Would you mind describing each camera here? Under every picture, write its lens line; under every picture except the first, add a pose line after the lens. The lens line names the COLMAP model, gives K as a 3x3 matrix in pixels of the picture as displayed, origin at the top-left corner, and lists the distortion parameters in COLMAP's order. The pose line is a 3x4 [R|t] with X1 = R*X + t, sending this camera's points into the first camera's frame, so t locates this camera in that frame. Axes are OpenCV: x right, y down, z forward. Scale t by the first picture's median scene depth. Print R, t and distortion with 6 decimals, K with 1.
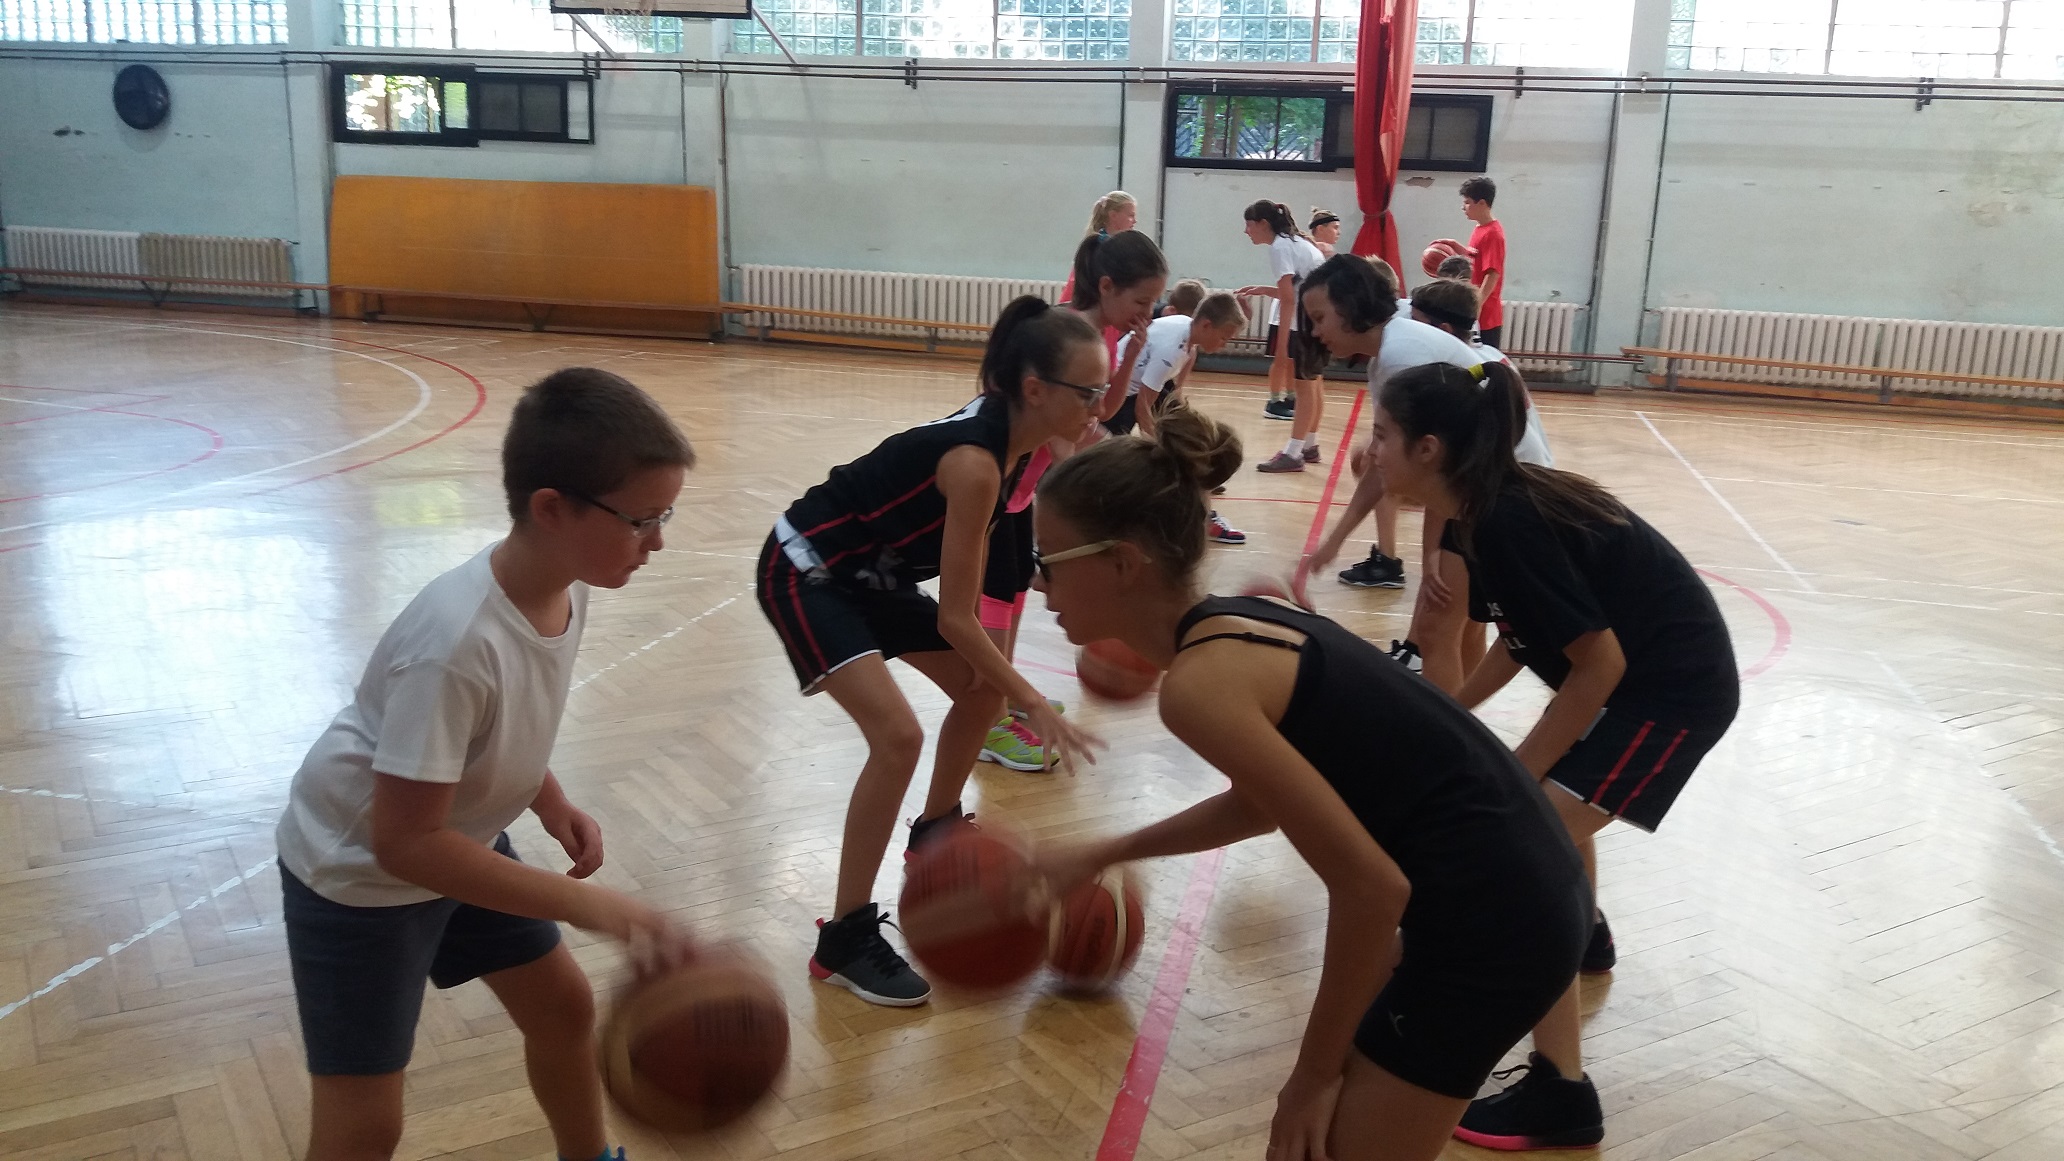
lens RADIAL K [[1606.0, 0, 1032.0], [0, 1606.0, 580.5], [0, 0, 1]] dist [-0.001849, -0.005977]
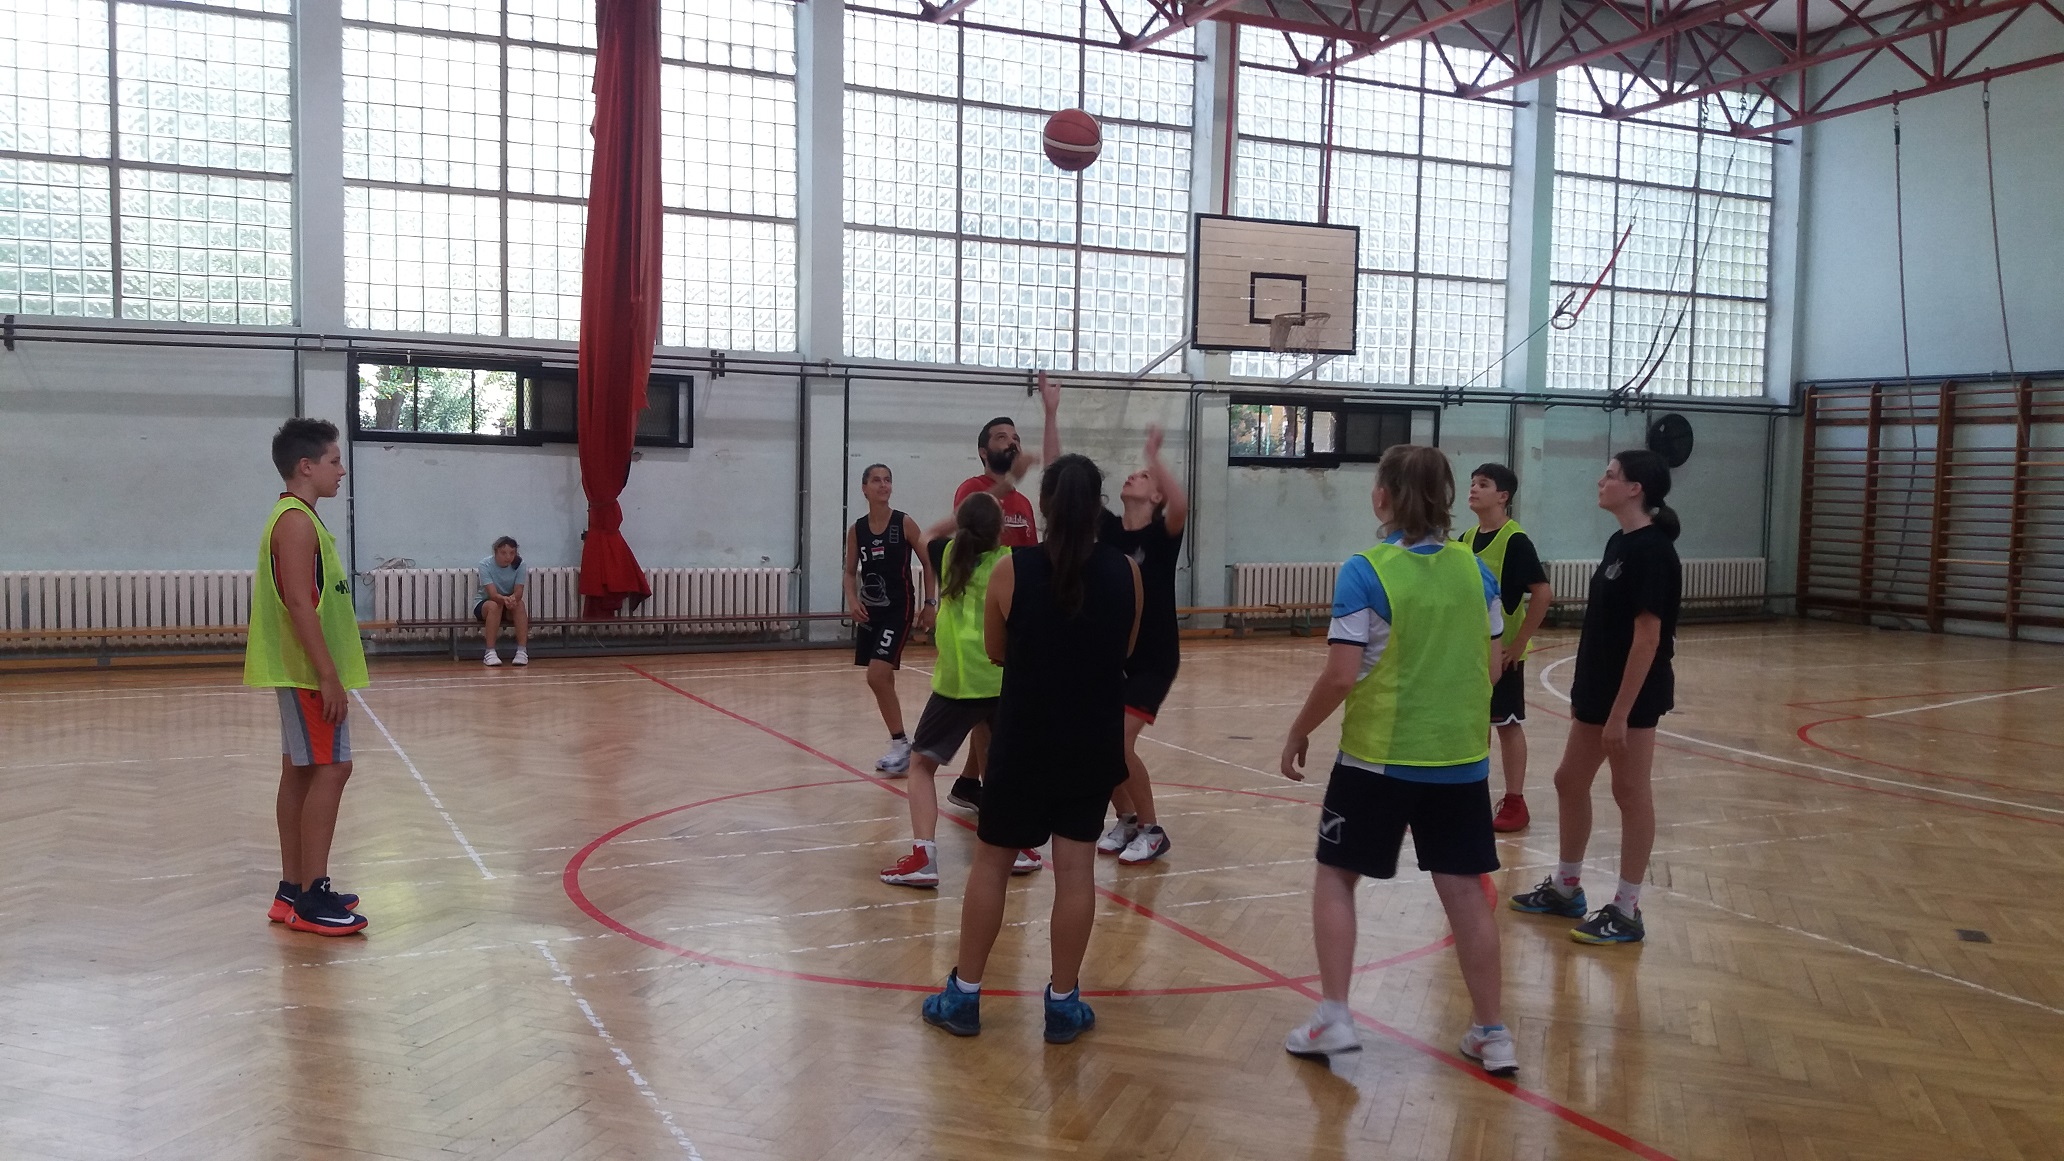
lens RADIAL K [[1651.6, 0, 1032.0], [0, 1651.6, 580.5], [0, 0, 1]] dist [0.010695, 0.001172]
pose [[0.792947, -0.053705, 0.606919, -0.188618], [0.151649, 0.982157, -0.111222, -0.017196], [-0.590117, 0.180232, 0.786943, 0.044847]]
